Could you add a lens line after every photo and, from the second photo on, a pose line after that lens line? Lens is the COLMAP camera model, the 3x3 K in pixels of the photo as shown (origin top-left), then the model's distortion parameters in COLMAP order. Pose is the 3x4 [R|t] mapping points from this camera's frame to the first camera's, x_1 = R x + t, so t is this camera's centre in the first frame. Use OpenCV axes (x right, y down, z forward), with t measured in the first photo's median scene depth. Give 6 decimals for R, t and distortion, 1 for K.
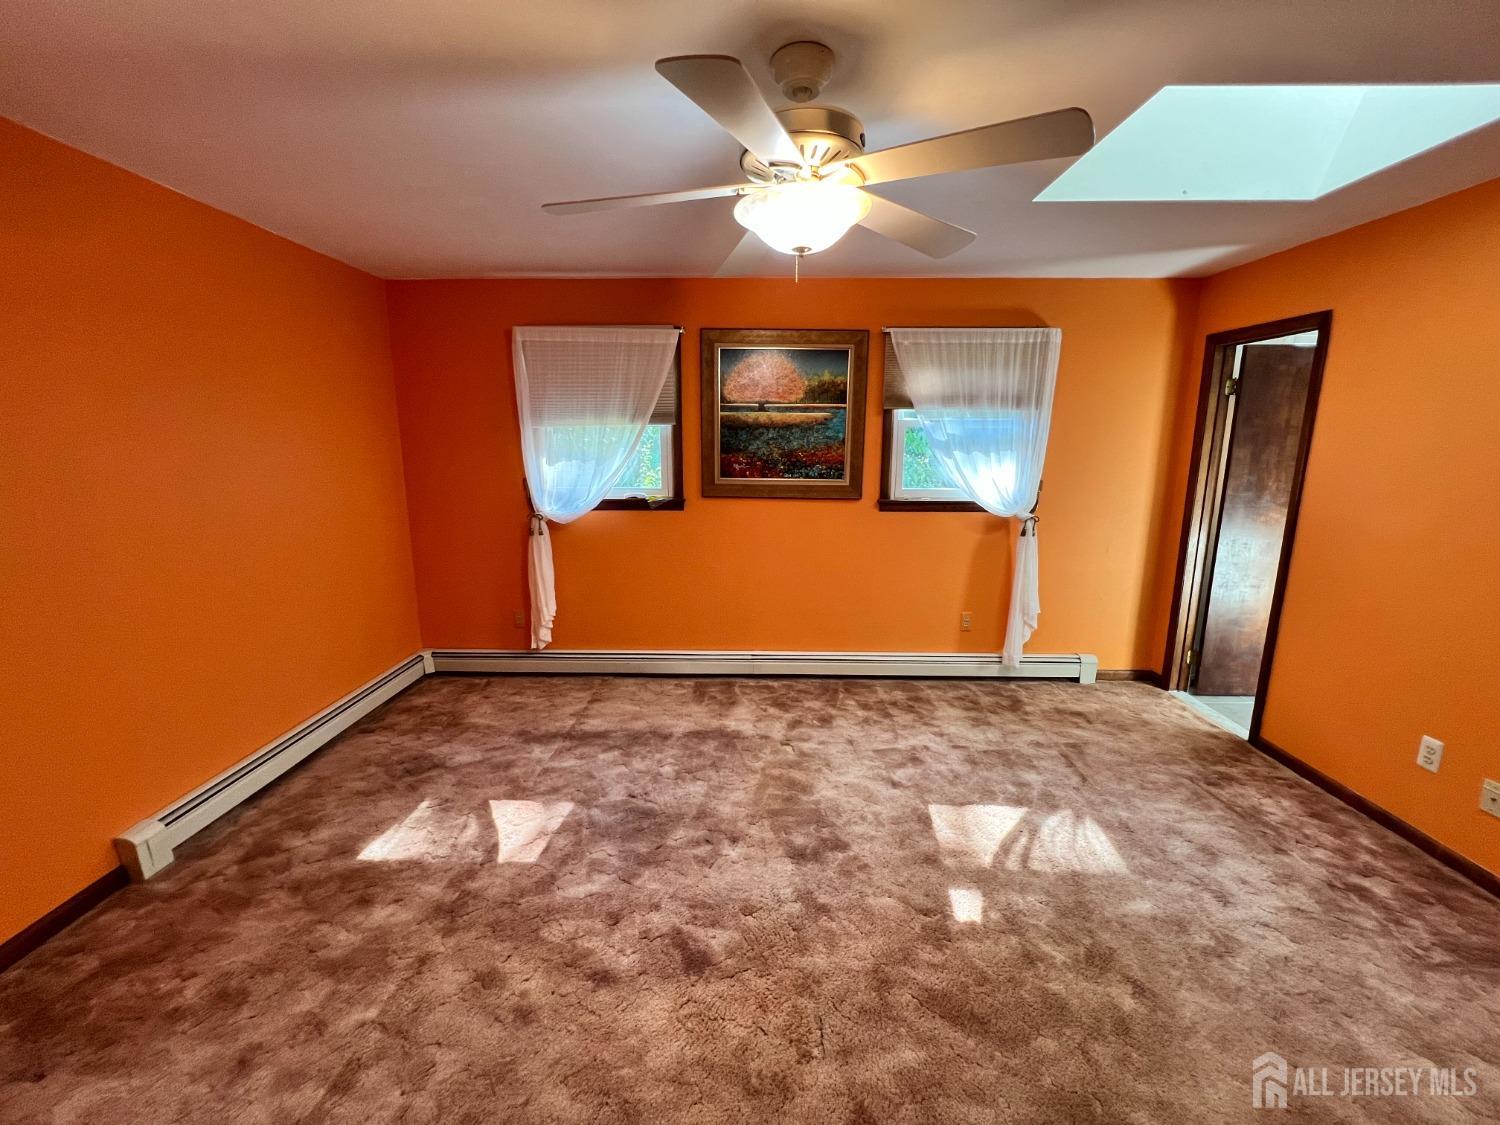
lens RADIAL K [[598.9, 0, 758.3], [0, 598.9, 549.4], [0, 0, 1]] dist [-0.002202, 0.000116]
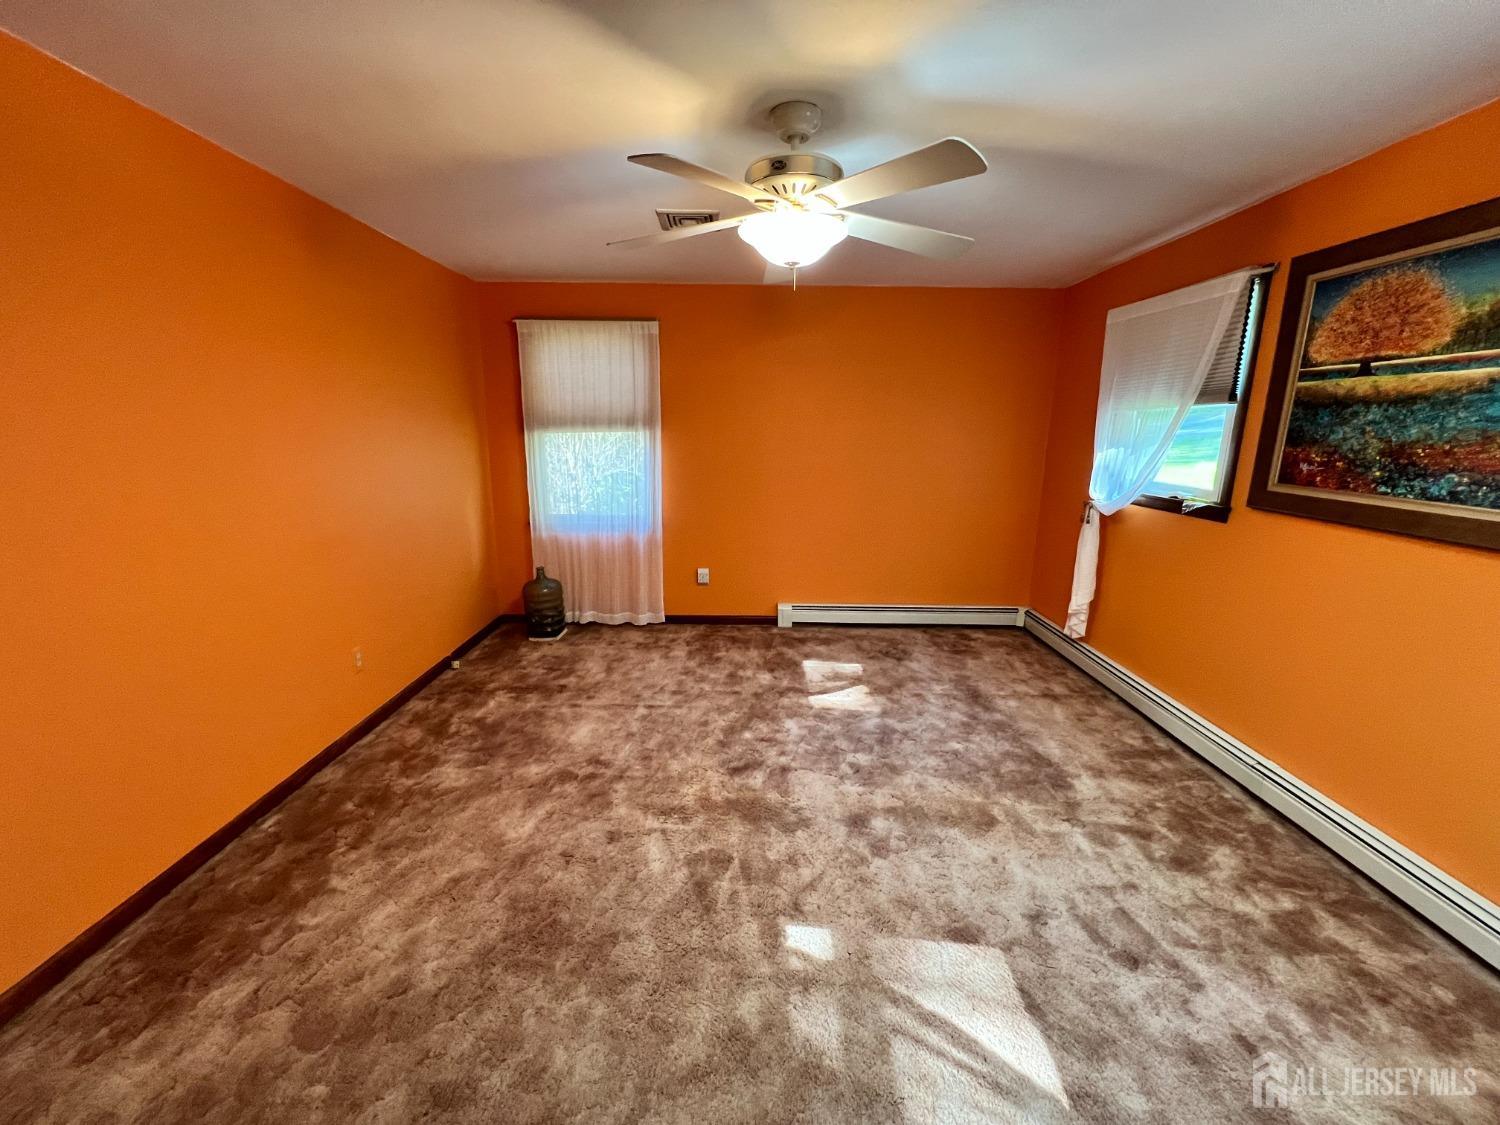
lens RADIAL K [[600.3, 0, 742.0], [0, 600.3, 553.4], [0, 0, 1]] dist [-0.002388, 0.000209]
pose [[0.007233, 0.204184, -0.978906, 0.701180], [-0.188772, 0.961609, 0.199181, -0.076445], [0.981994, 0.183349, 0.045500, 0.476358]]
